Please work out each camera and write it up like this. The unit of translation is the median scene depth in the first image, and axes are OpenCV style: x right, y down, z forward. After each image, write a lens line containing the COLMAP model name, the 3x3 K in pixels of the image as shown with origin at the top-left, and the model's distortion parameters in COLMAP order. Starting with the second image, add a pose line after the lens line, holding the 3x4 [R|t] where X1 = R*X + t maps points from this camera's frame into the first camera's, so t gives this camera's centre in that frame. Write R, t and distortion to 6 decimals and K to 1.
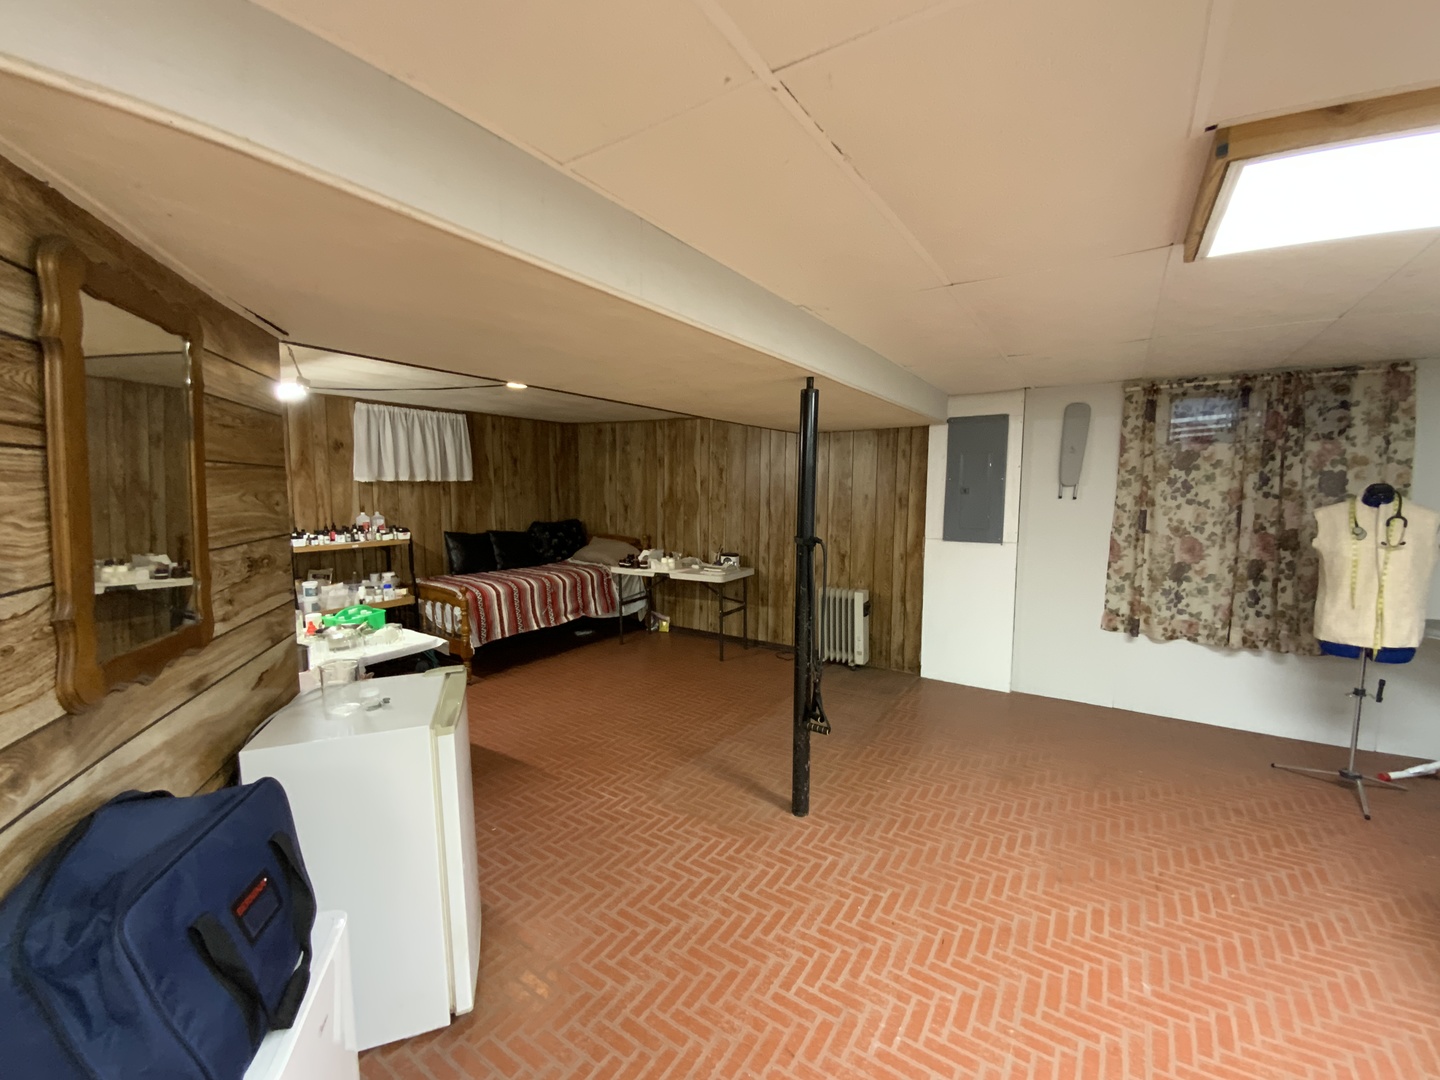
lens RADIAL K [[587.8, 0, 730.8], [0, 587.8, 546.0], [0, 0, 1]] dist [0.017974, -0.015852]
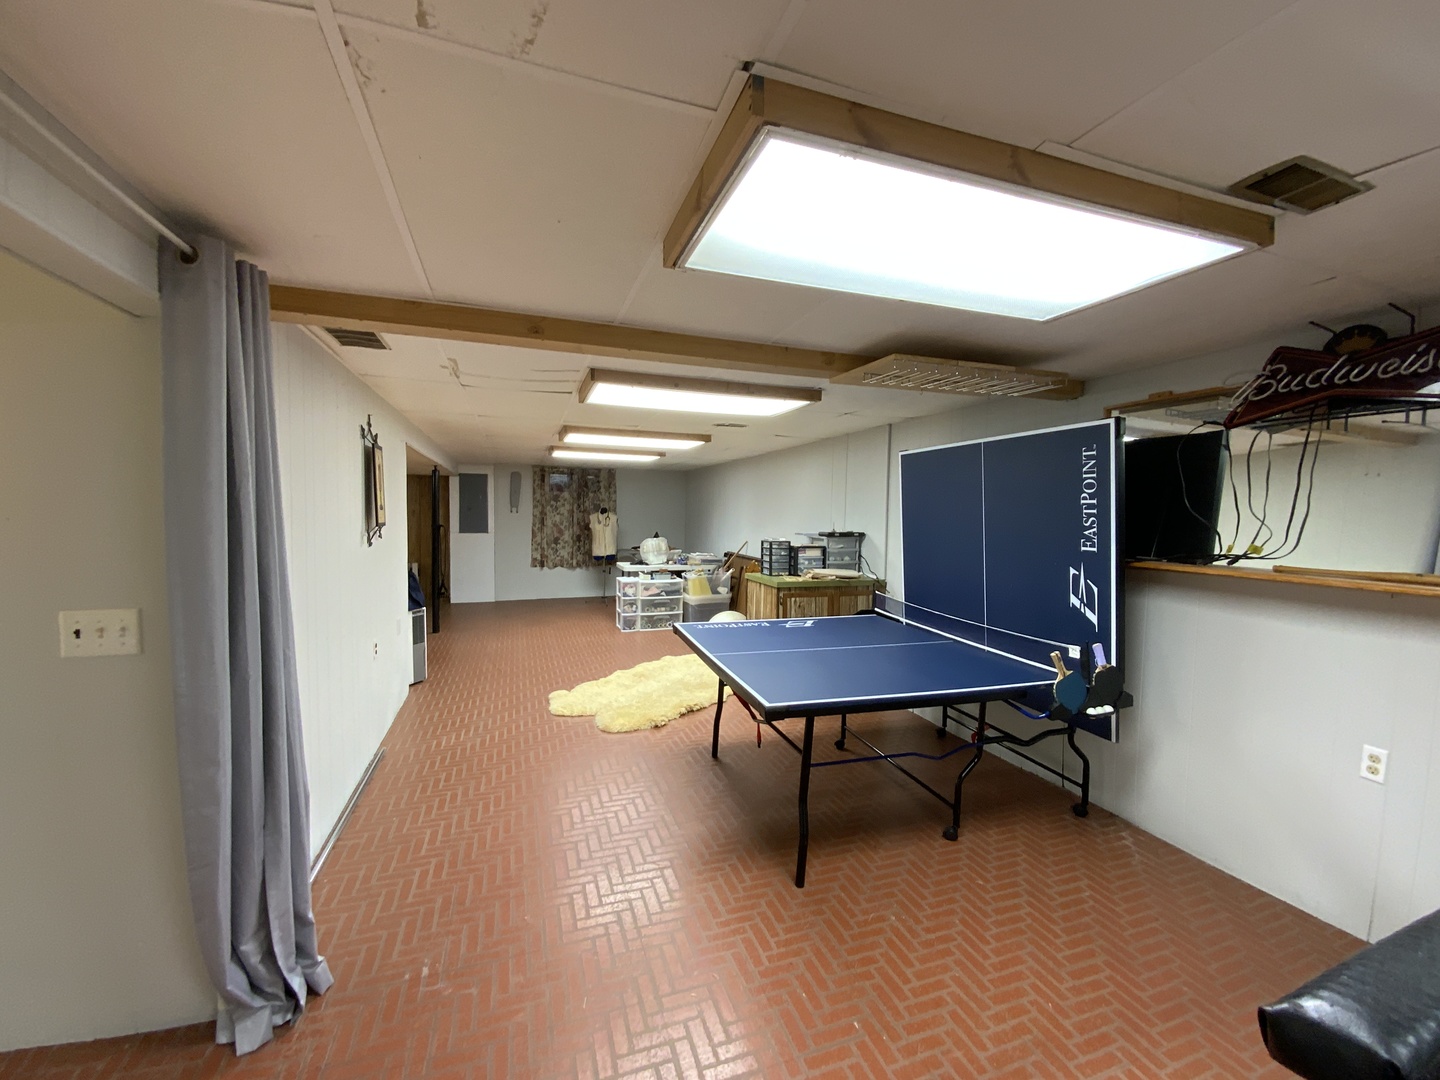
lens RADIAL K [[587.8, 0, 724.0], [0, 587.8, 547.4], [0, 0, 1]] dist [0.017974, -0.015852]
pose [[0.614781, -0.038995, 0.787733, -0.851233], [0.064585, 0.997912, -0.001006, 0.127233], [-0.786049, 0.051494, 0.616016, -1.207246]]
